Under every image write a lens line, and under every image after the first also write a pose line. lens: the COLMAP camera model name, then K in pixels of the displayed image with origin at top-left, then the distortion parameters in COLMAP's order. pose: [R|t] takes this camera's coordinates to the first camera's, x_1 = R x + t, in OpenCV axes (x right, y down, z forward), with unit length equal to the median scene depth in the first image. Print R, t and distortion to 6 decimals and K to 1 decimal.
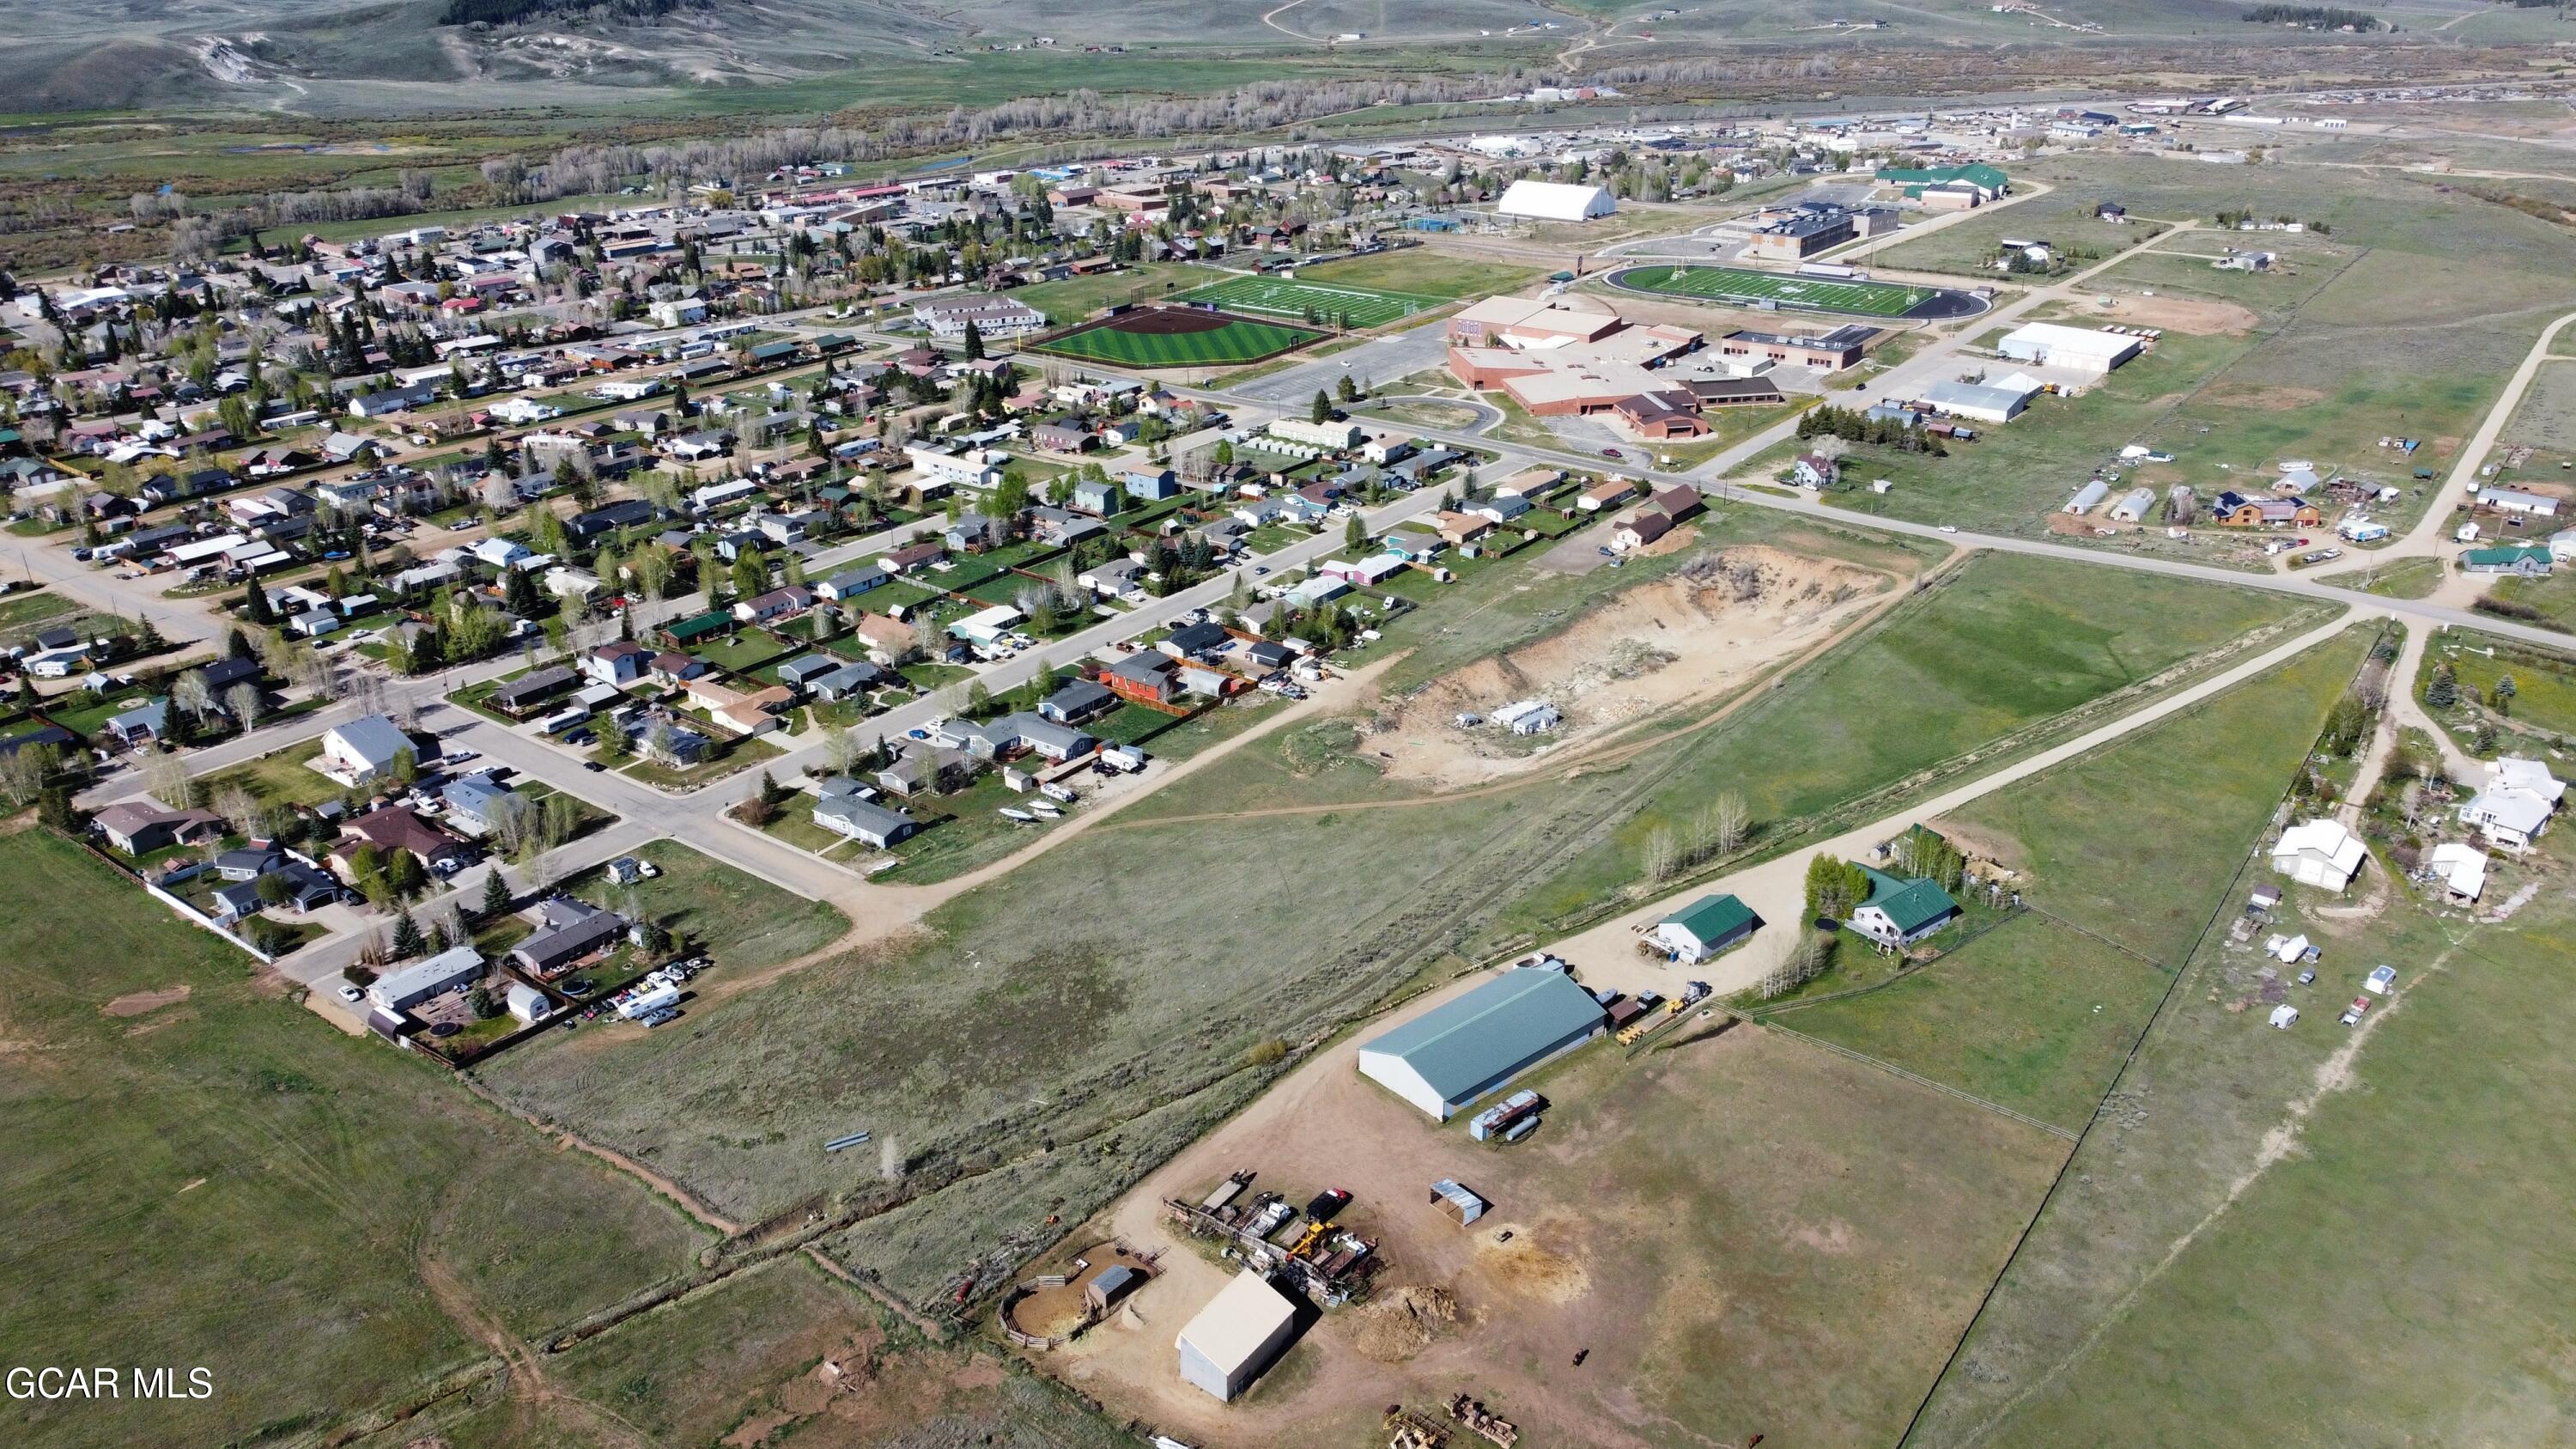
lens RADIAL K [[1954.8, 0, 1294.7], [0, 1954.8, 724.2], [0, 0, 1]] dist [0.003627, -0.005546]
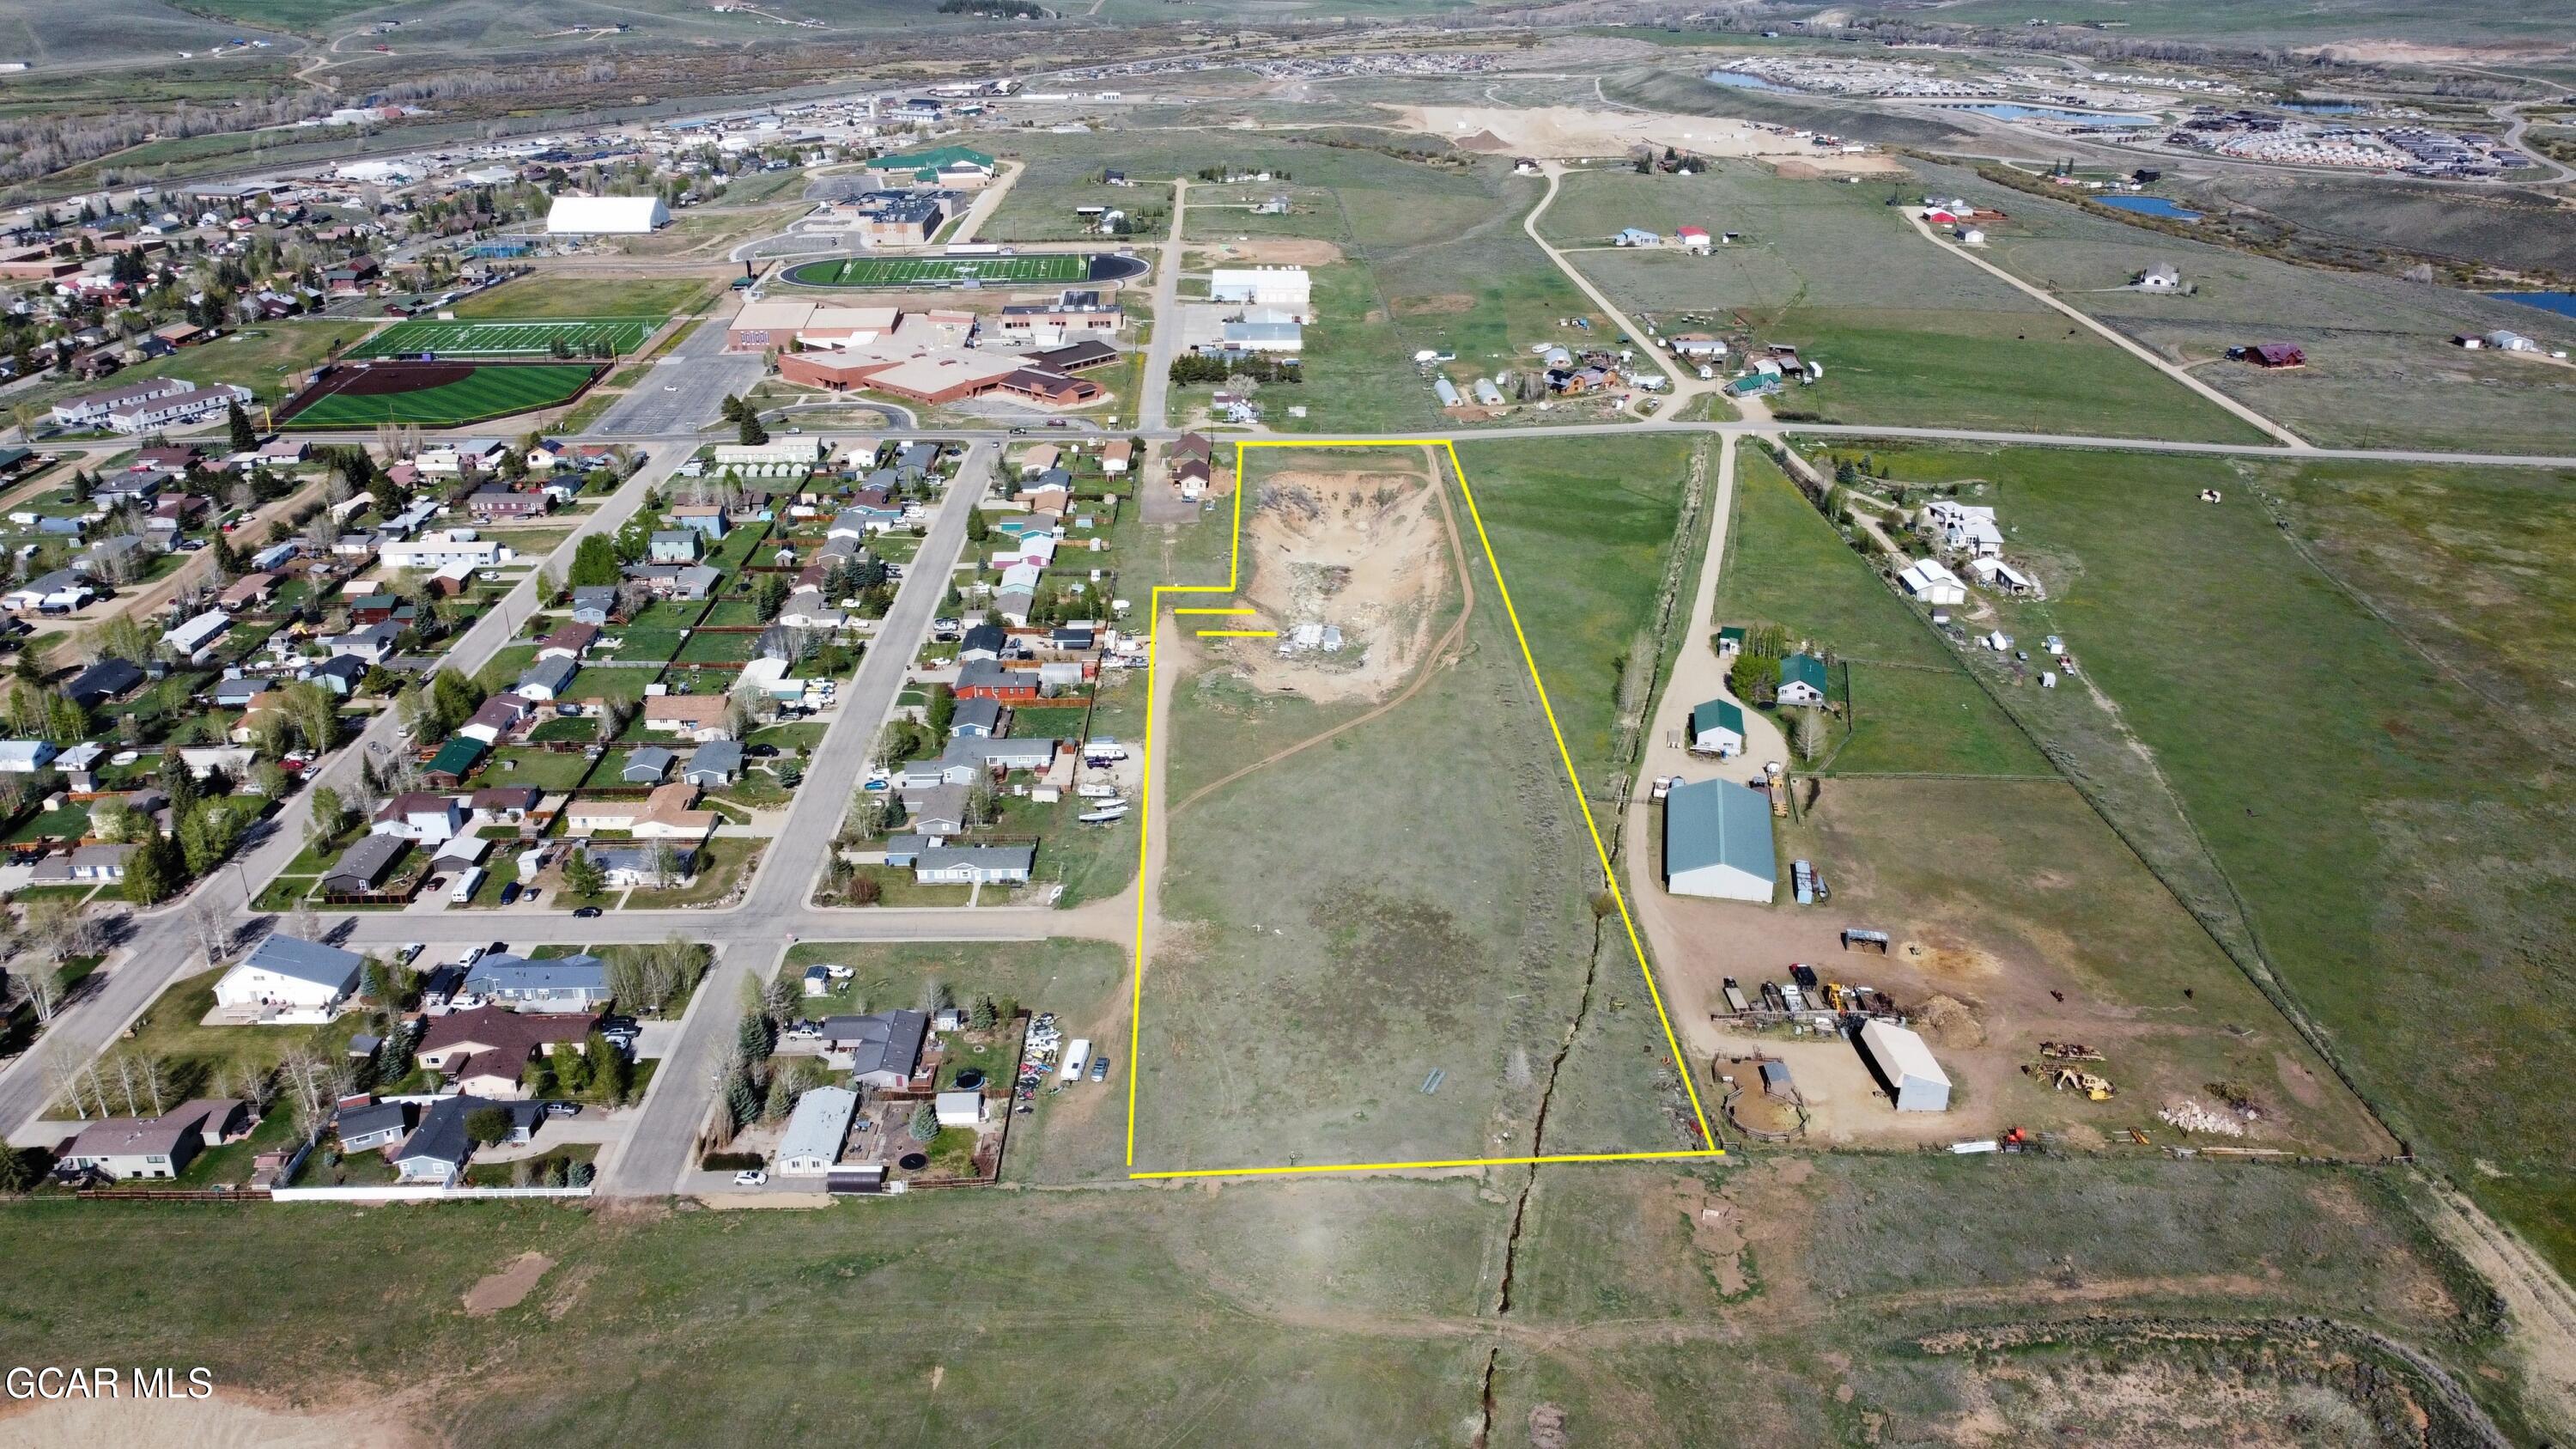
lens RADIAL K [[1954.8, 0, 1294.7], [0, 1954.8, 724.2], [0, 0, 1]] dist [0.003627, -0.005546]
pose [[0.783692, -0.242134, 0.572013, -0.458604], [0.243405, 0.966956, 0.075835, -0.036987], [-0.571473, 0.079799, 0.816732, 0.097477]]
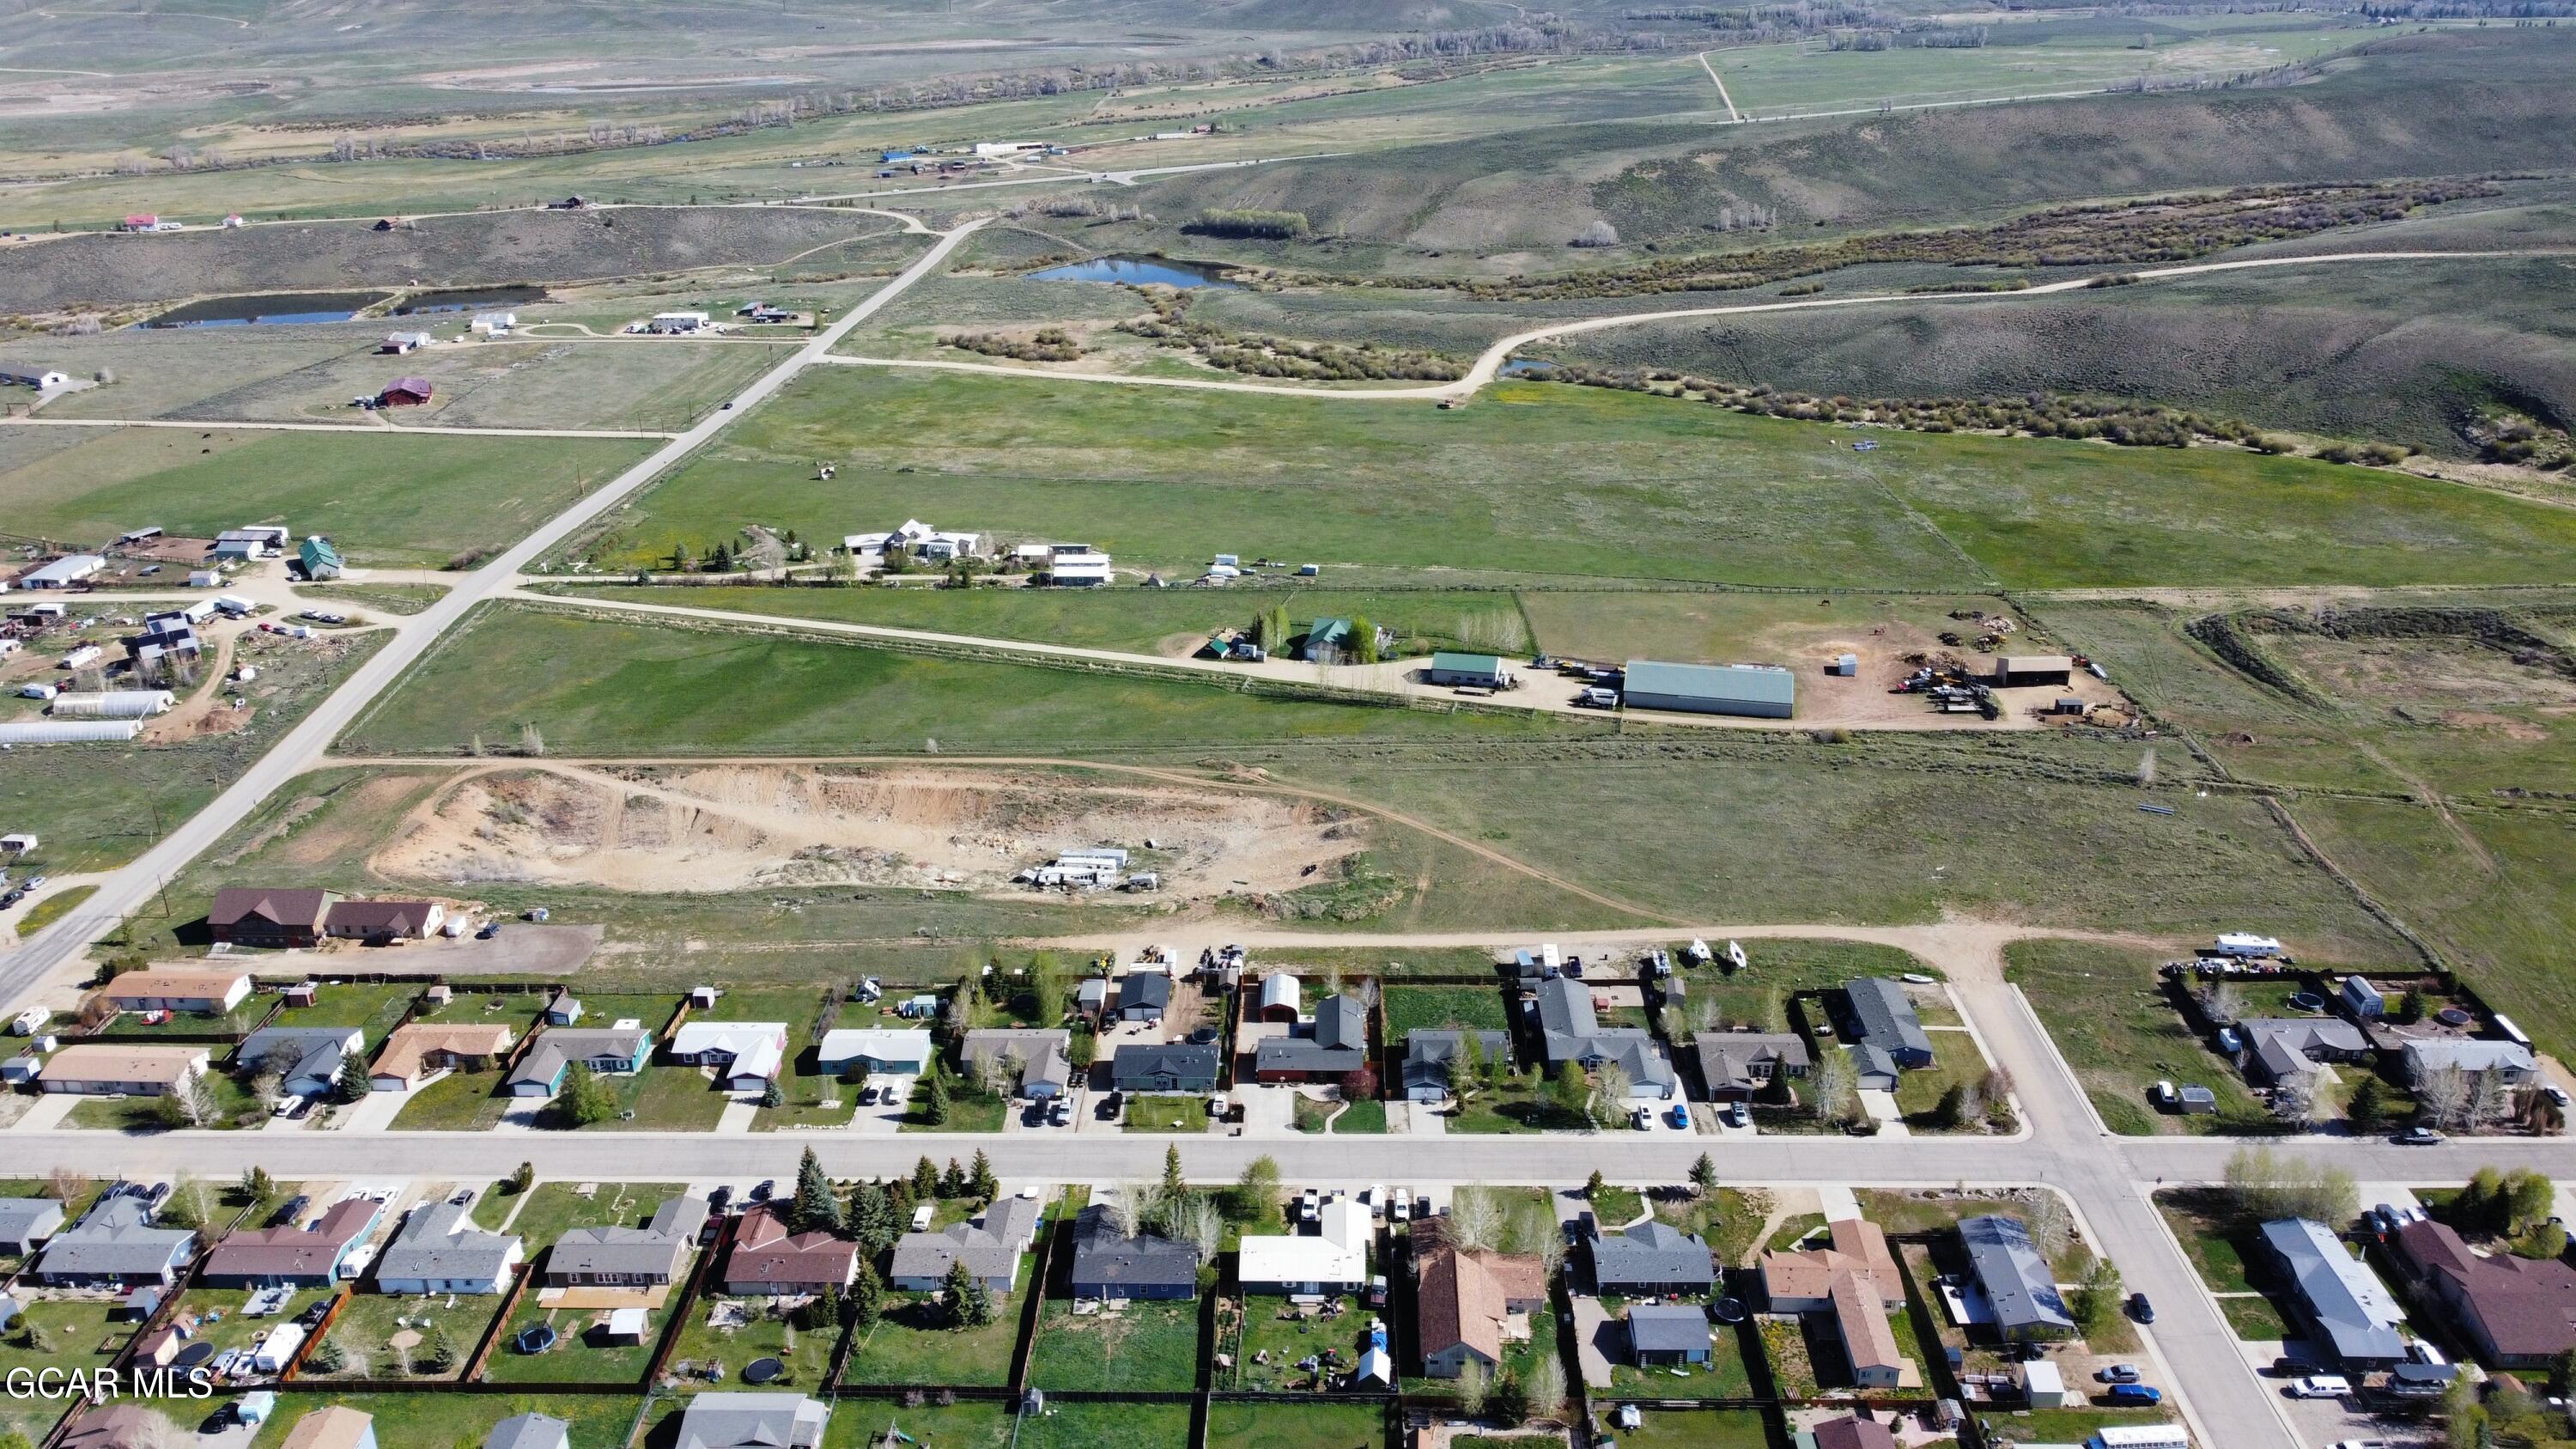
lens RADIAL K [[1987.0, 0, 1283.9], [0, 1987.0, 612.7], [0, 0, 1]] dist [-0.004547, -0.000126]
pose [[-0.583089, -0.266957, 0.767295, -0.487799], [0.332314, 0.783466, 0.525118, -0.443548], [-0.741333, 0.561173, -0.368117, 1.025865]]
